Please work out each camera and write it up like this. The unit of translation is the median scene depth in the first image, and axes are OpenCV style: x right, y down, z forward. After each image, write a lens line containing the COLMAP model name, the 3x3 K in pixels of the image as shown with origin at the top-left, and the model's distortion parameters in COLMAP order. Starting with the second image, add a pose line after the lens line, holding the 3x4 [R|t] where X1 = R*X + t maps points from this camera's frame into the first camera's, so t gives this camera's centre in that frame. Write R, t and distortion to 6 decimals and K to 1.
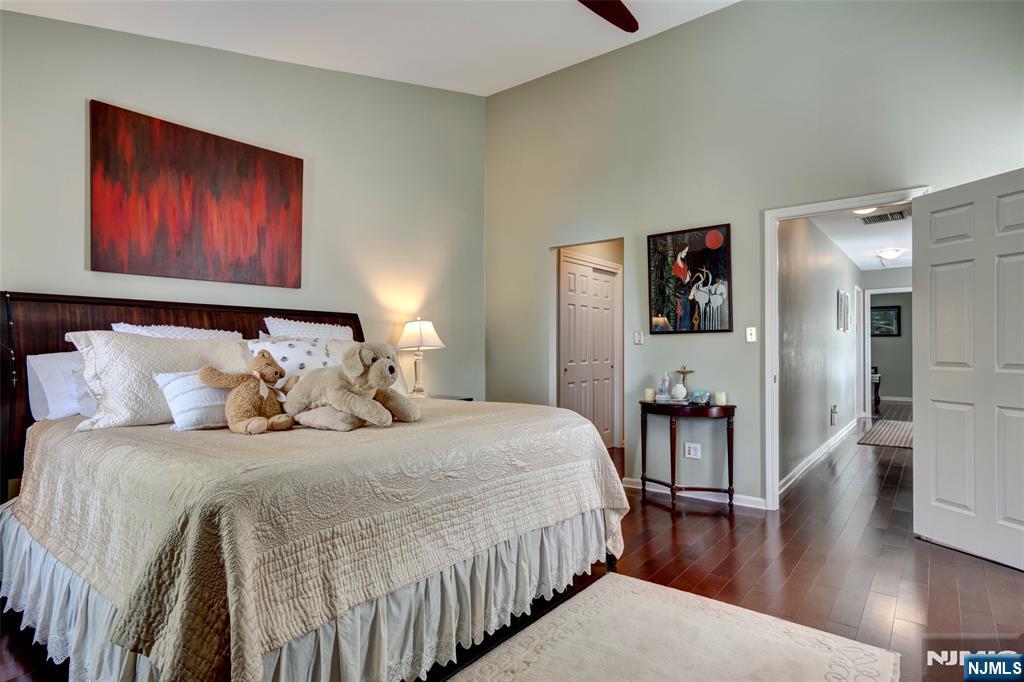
lens RADIAL K [[556.7, 0, 513.0], [0, 556.7, 338.8], [0, 0, 1]] dist [0.004213, 0.000920]
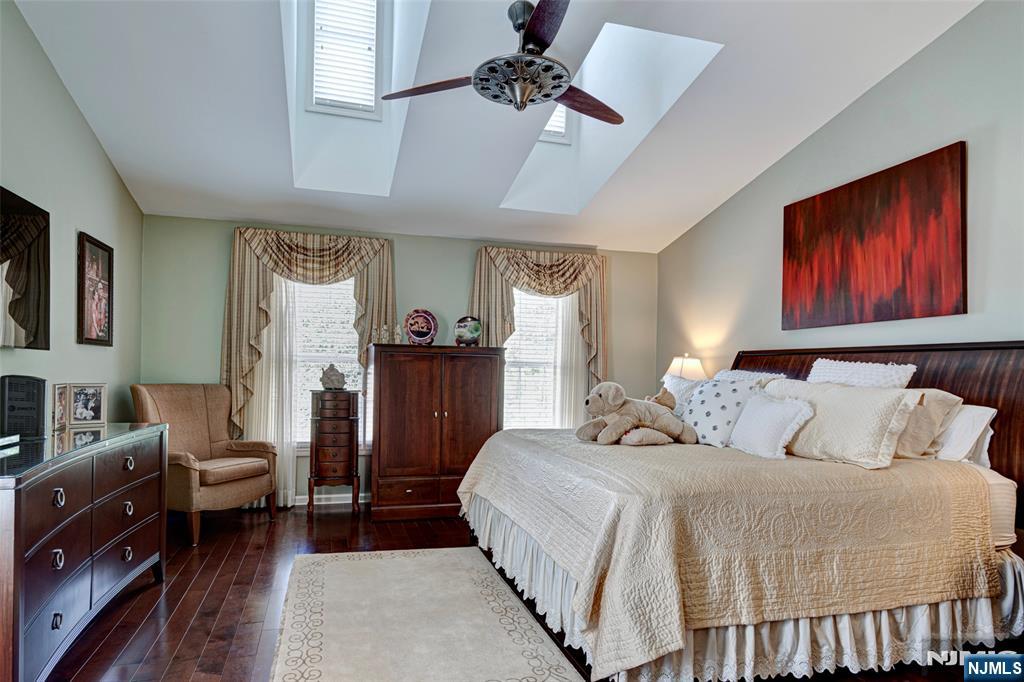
lens RADIAL K [[556.7, 0, 509.6], [0, 556.7, 352.0], [0, 0, 1]] dist [0.004213, 0.000920]
pose [[-0.560618, -0.016085, -0.827919, 0.694470], [0.014635, 0.999463, -0.029327, -0.029500], [0.827946, -0.028558, -0.560081, 1.077590]]
